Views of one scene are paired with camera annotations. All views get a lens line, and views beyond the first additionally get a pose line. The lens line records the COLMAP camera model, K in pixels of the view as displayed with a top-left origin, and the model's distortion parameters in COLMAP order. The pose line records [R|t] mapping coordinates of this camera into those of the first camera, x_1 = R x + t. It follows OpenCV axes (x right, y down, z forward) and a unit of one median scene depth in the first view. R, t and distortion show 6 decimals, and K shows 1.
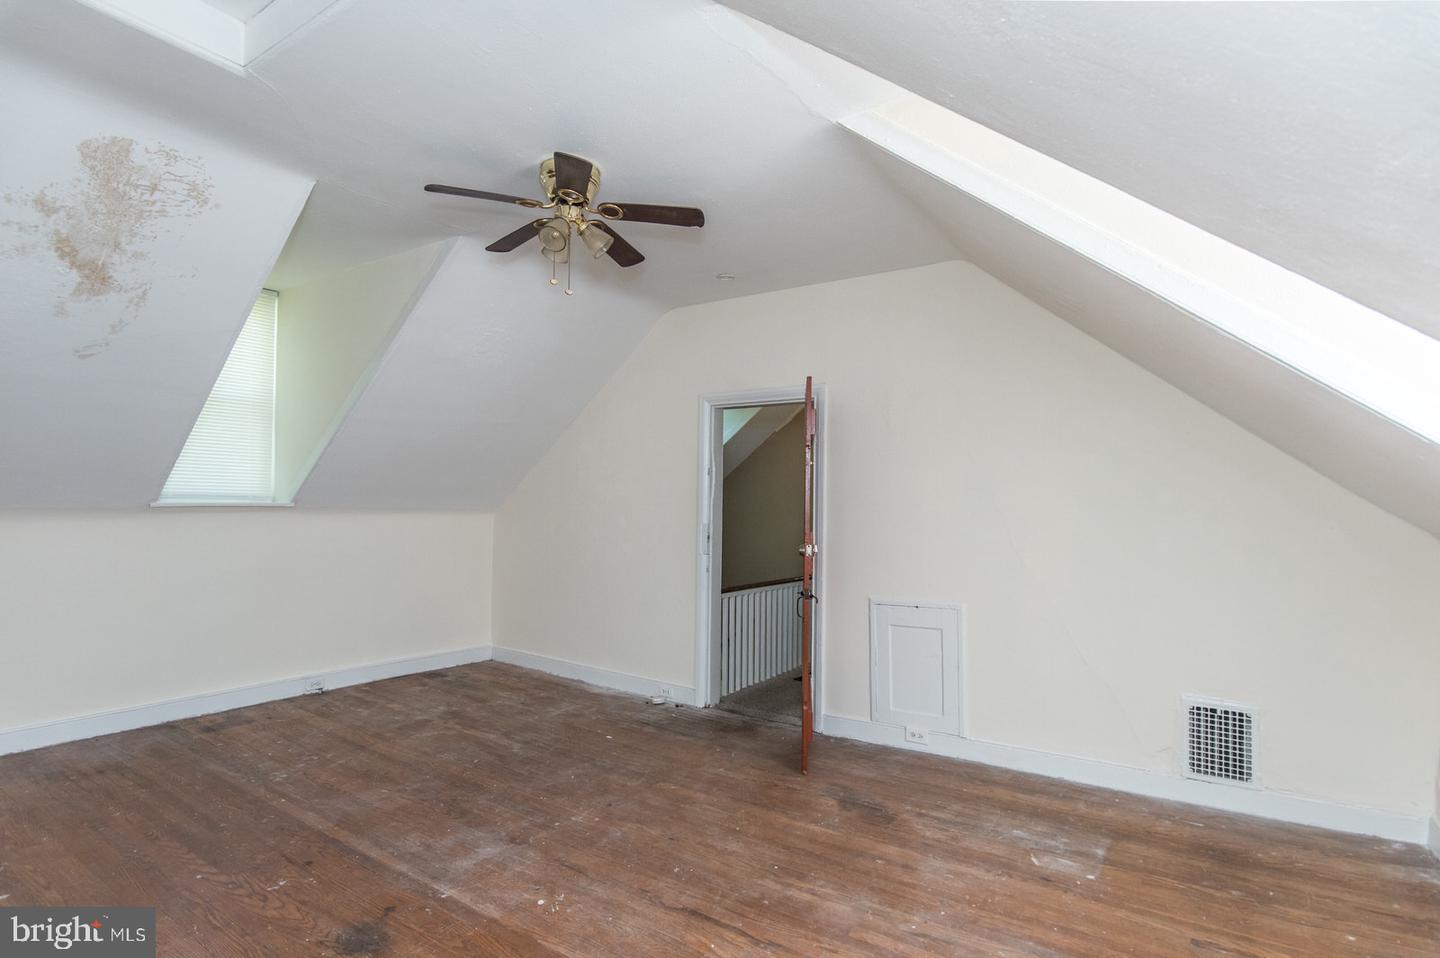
lens RADIAL K [[700.3, 0, 681.8], [0, 700.3, 491.4], [0, 0, 1]] dist [0.000473, -0.000134]
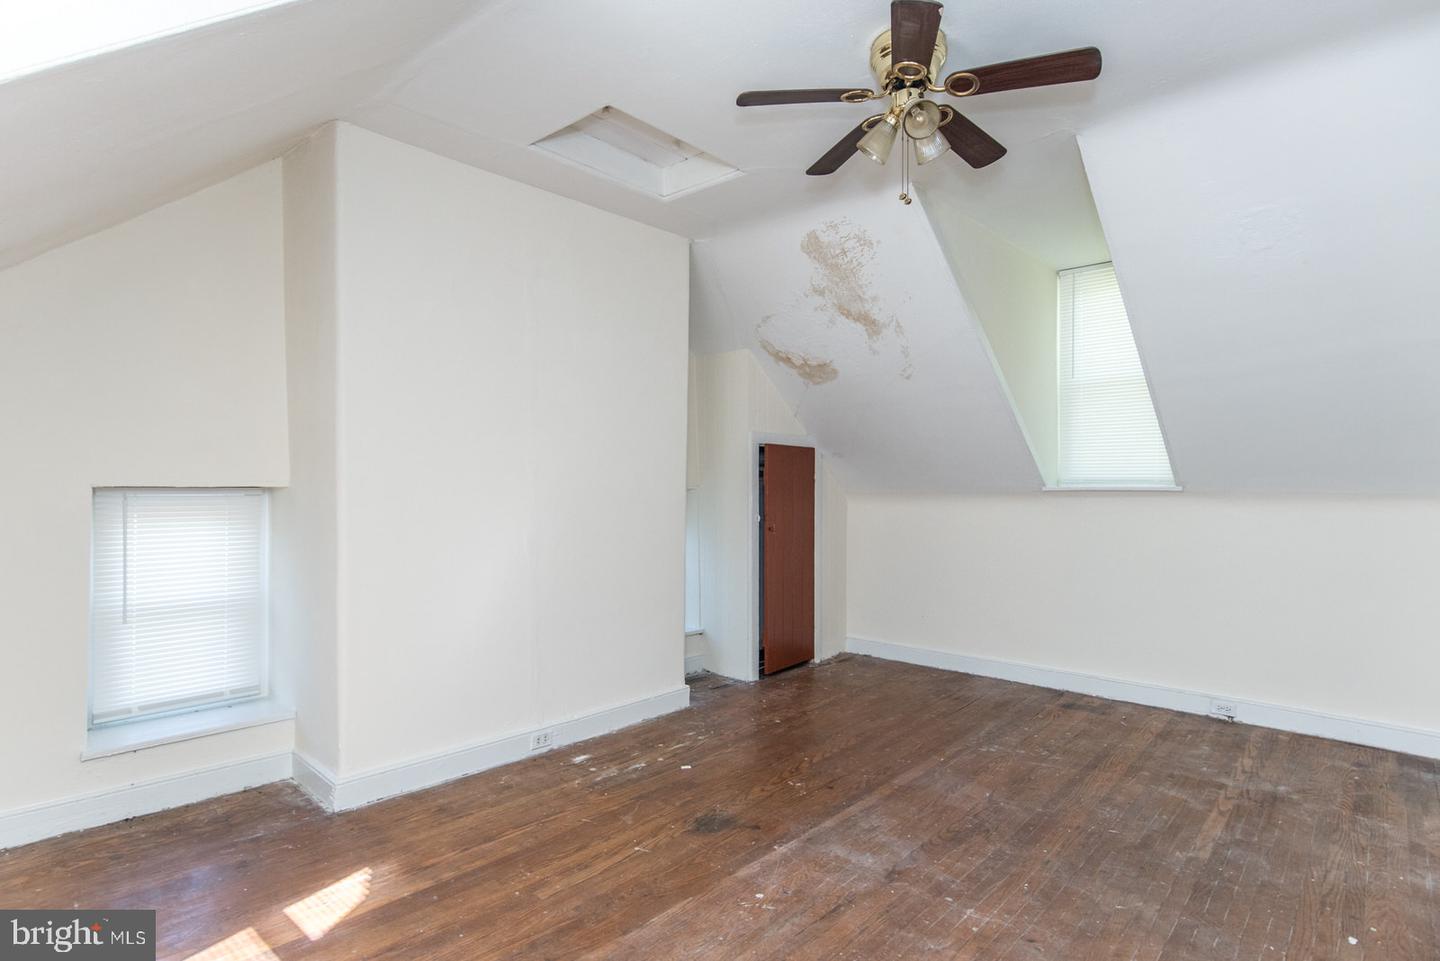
lens RADIAL K [[719.8, 0, 714.7], [0, 719.8, 481.1], [0, 0, 1]] dist [0.002007, -0.000406]
pose [[-0.070942, -0.023183, -0.997211, 0.438927], [0.009765, 0.999666, -0.023935, 0.029329], [0.997433, -0.011436, -0.070692, 0.570198]]
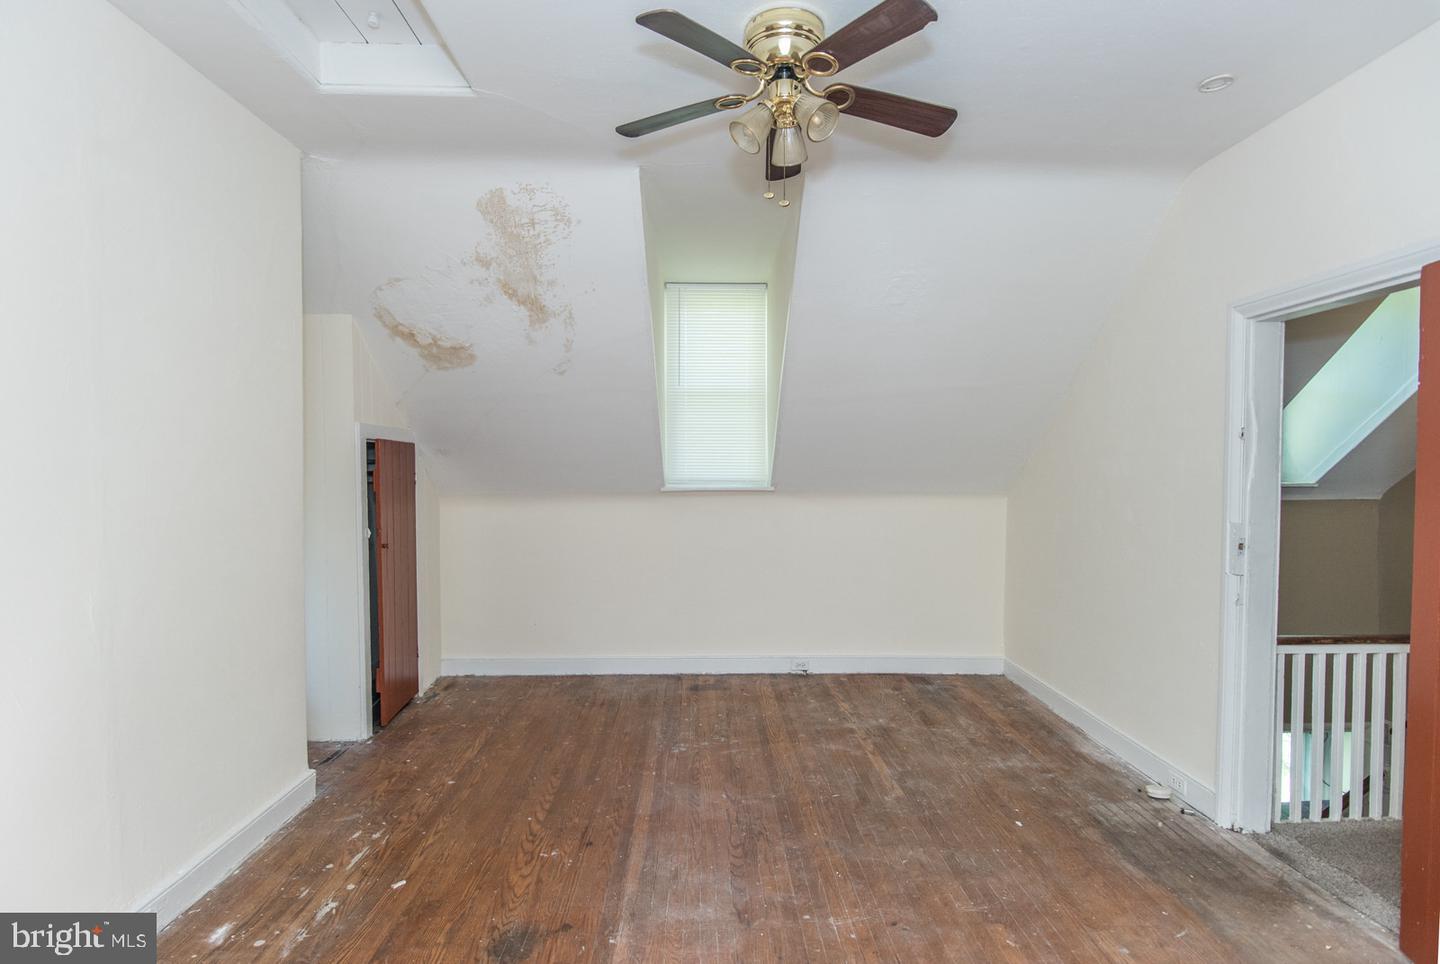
lens RADIAL K [[718.2, 0, 720.1], [0, 718.2, 496.2], [0, 0, 1]] dist [-0.007868, -0.001014]
pose [[0.628141, 0.009863, -0.778037, 0.255319], [0.022325, 0.999280, 0.030692, -0.004825], [0.777780, -0.036649, 0.627468, 0.322097]]
